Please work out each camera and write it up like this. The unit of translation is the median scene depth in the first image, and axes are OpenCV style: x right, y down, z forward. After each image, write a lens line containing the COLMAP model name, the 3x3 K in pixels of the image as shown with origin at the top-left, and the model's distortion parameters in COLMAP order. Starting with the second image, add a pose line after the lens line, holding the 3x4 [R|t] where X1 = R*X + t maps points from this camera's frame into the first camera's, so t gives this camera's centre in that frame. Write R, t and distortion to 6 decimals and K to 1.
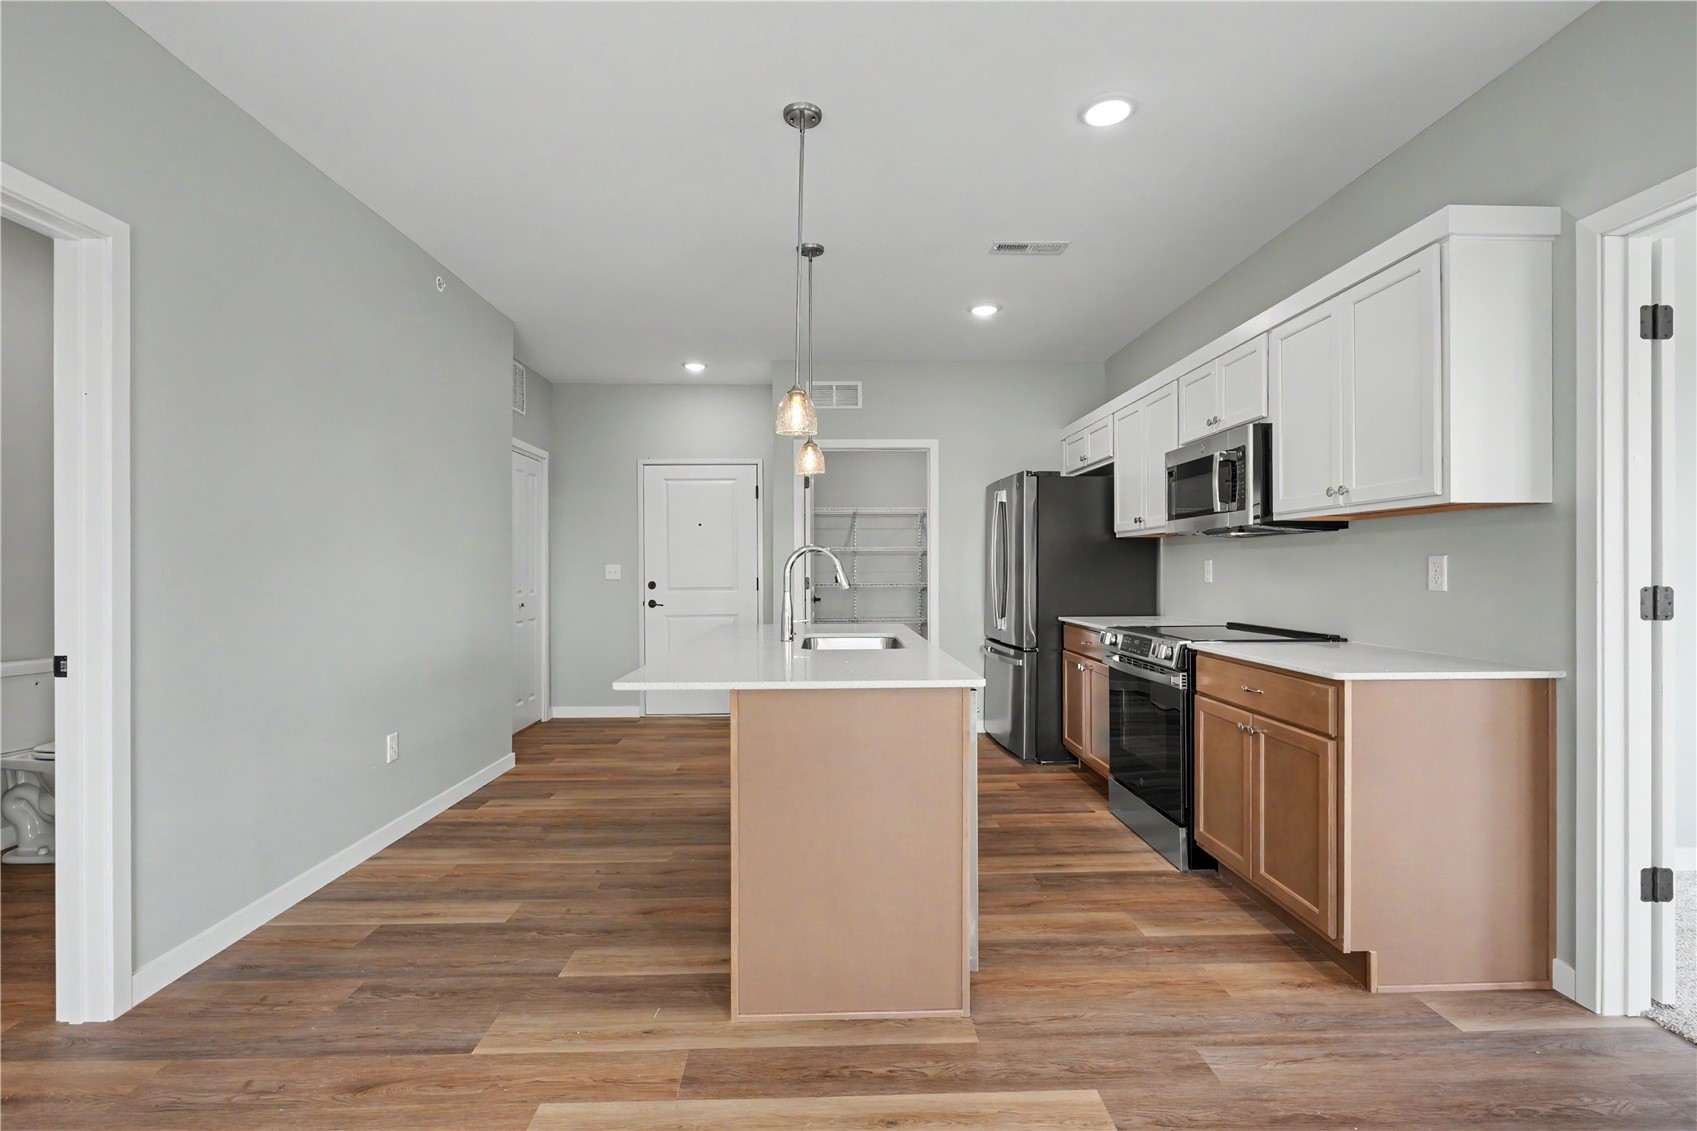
lens RADIAL K [[774.6, 0, 849.9], [0, 774.6, 568.0], [0, 0, 1]] dist [-0.003805, 0.000026]
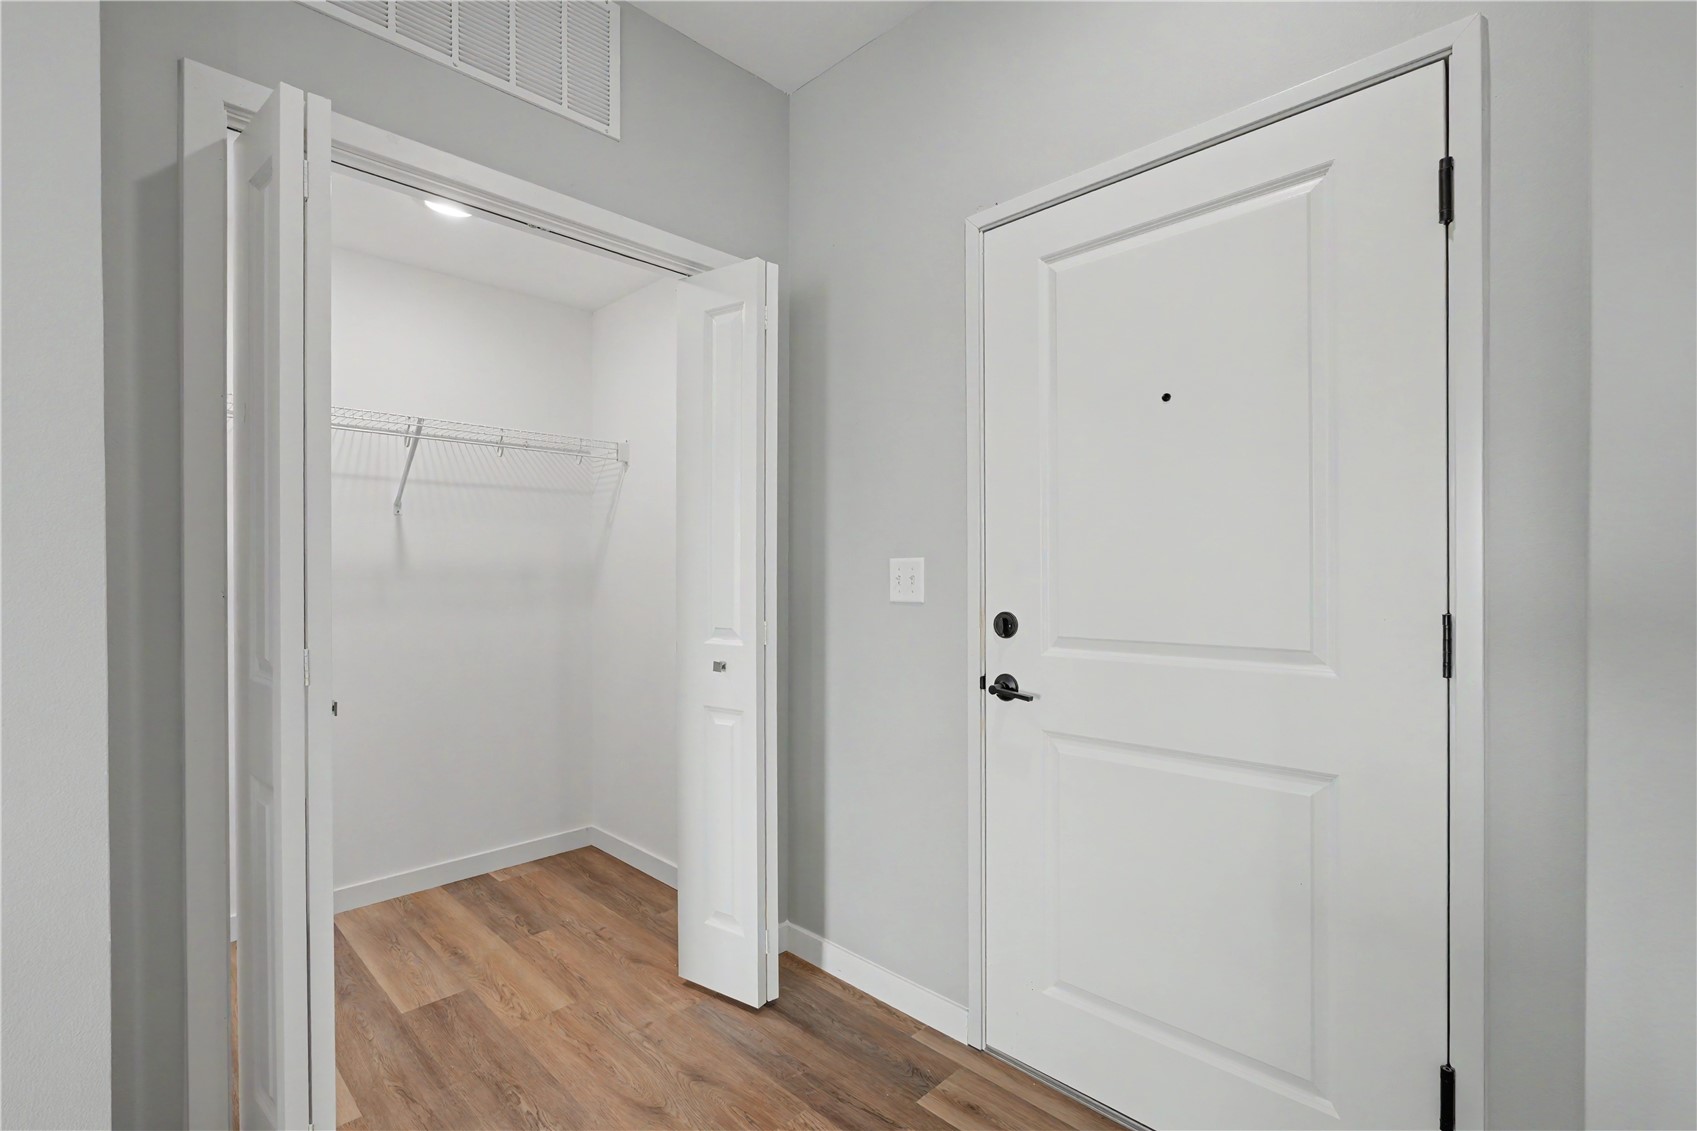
lens RADIAL K [[774.6, 0, 838.0], [0, 774.6, 575.6], [0, 0, 1]] dist [-0.003805, 0.000026]
pose [[0.698973, 0.005180, -0.715130, -0.204722], [-0.004861, 0.999985, 0.002492, 0.006076], [0.715132, 0.001735, 0.698987, 1.767178]]
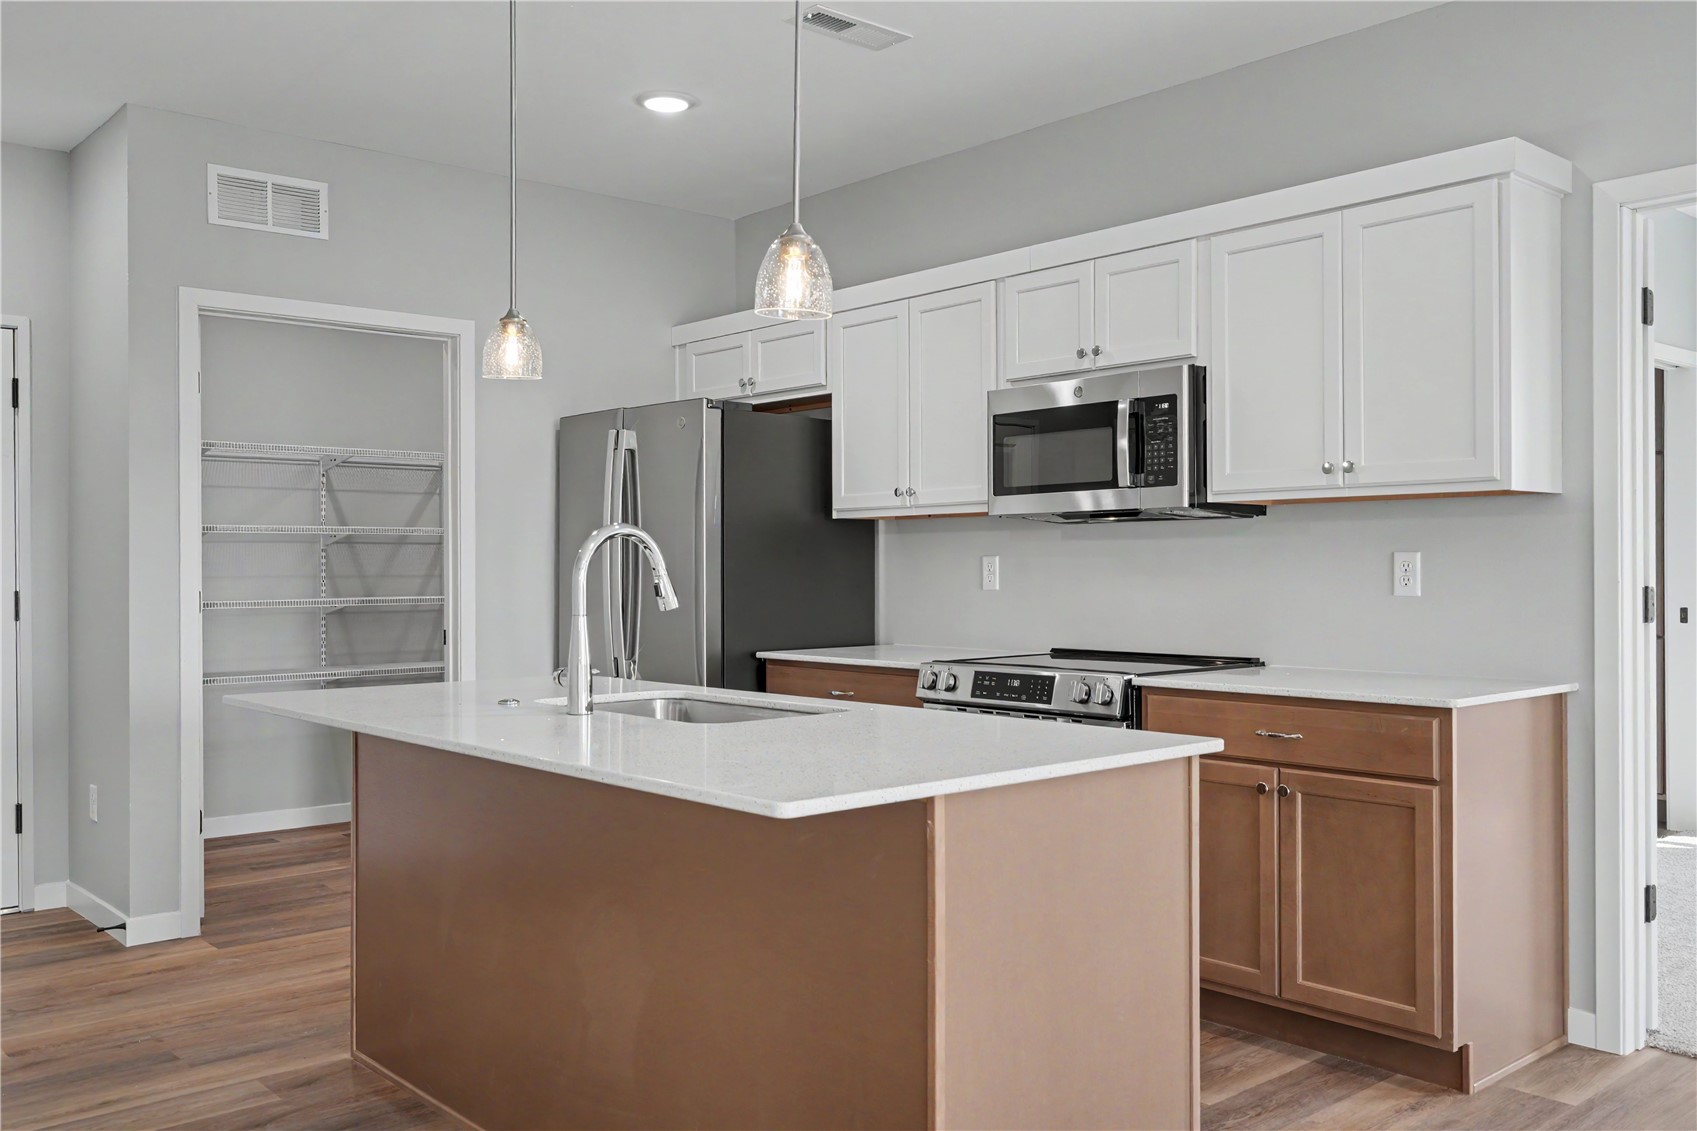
lens RADIAL K [[1438.9, 0, 849.6], [0, 1438.9, 561.8], [0, 0, 1]] dist [-0.003189, -0.005565]
pose [[0.771757, 0.003796, 0.635906, -0.639757], [0.000316, 0.999980, -0.006353, 0.003216], [-0.635917, 0.005104, 0.771740, 0.207380]]
